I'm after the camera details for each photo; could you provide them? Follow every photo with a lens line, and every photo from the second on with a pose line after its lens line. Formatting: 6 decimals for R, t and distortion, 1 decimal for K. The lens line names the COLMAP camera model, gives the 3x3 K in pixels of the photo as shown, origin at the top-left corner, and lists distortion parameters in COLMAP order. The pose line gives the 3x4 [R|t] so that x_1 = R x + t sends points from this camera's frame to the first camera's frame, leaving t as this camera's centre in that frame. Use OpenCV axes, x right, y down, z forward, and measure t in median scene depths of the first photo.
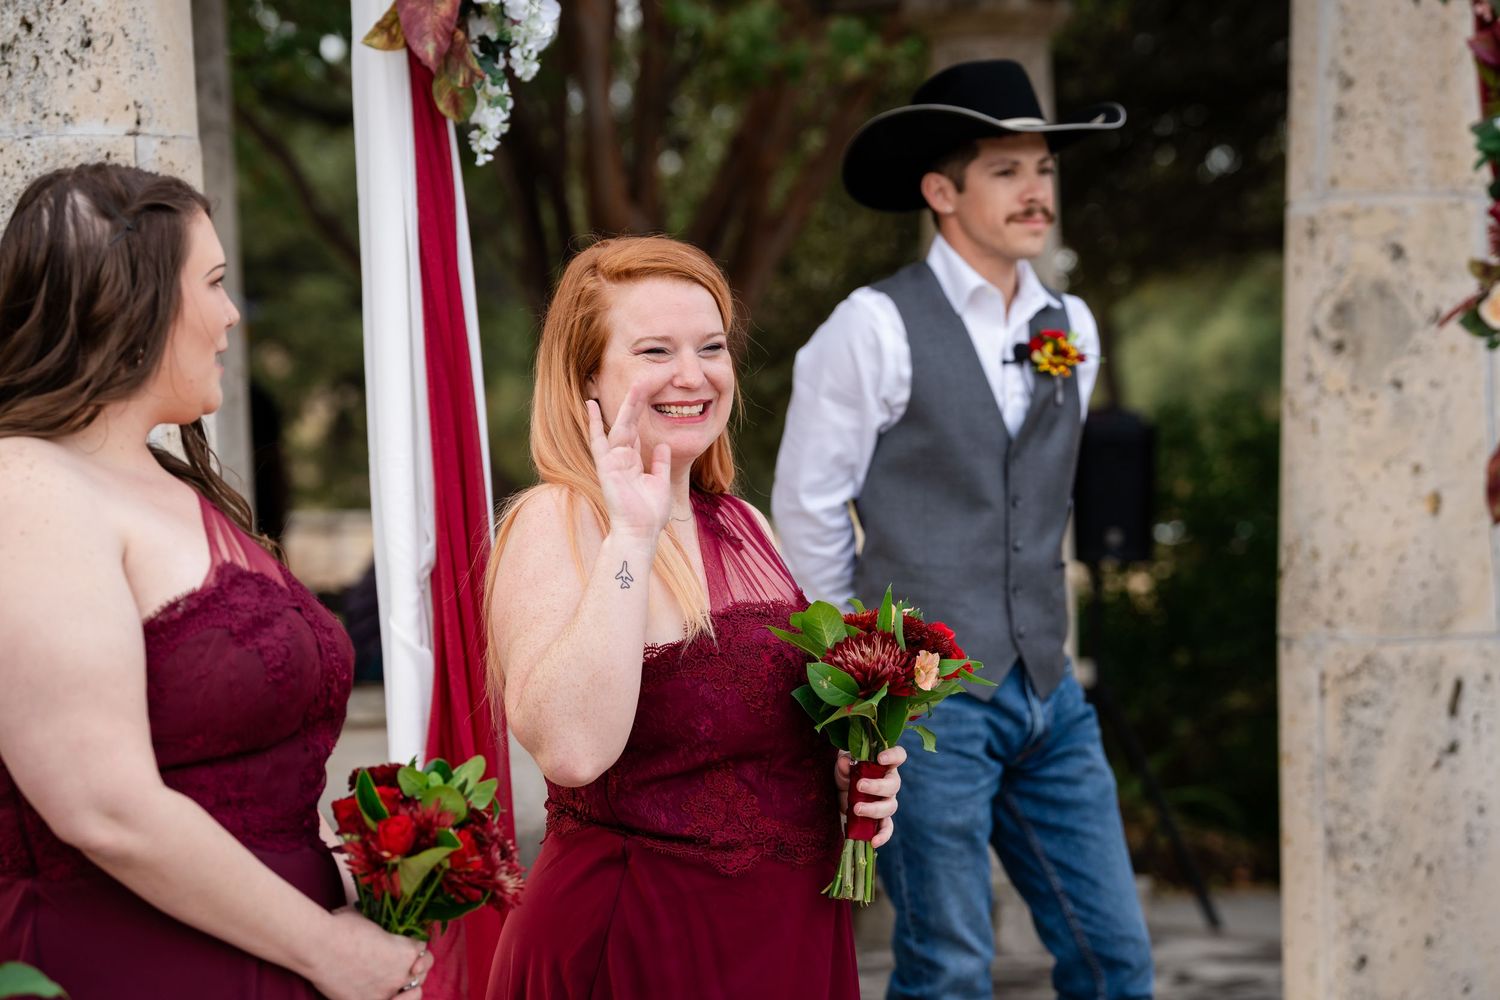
lens RADIAL K [[4742.5, 0, 750.0], [0, 4742.5, 500.0], [0, 0, 1]] dist [0.070049, -0.213235]
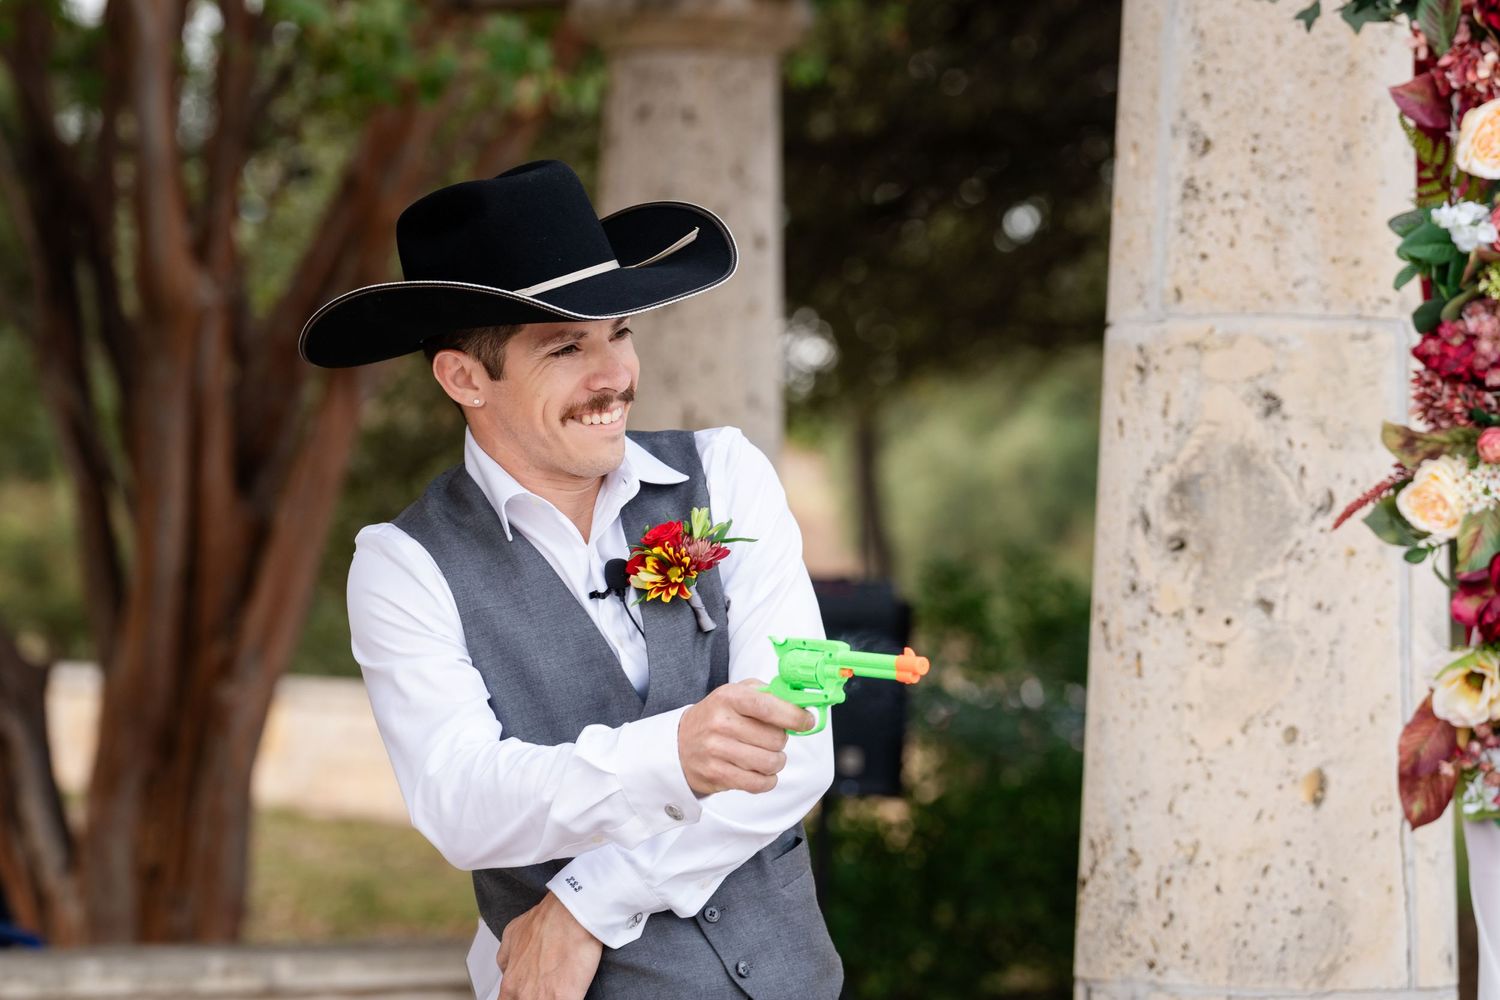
lens RADIAL K [[6083.0, 0, 748.3], [0, 6083.0, 422.0], [0, 0, 1]] dist [0.189645, 1.219773]
pose [[0.997835, 0.034146, 0.056208, 0.016289], [-0.032168, 0.998843, -0.035736, -0.017078], [-0.057363, 0.033850, 0.997779, 0.158905]]
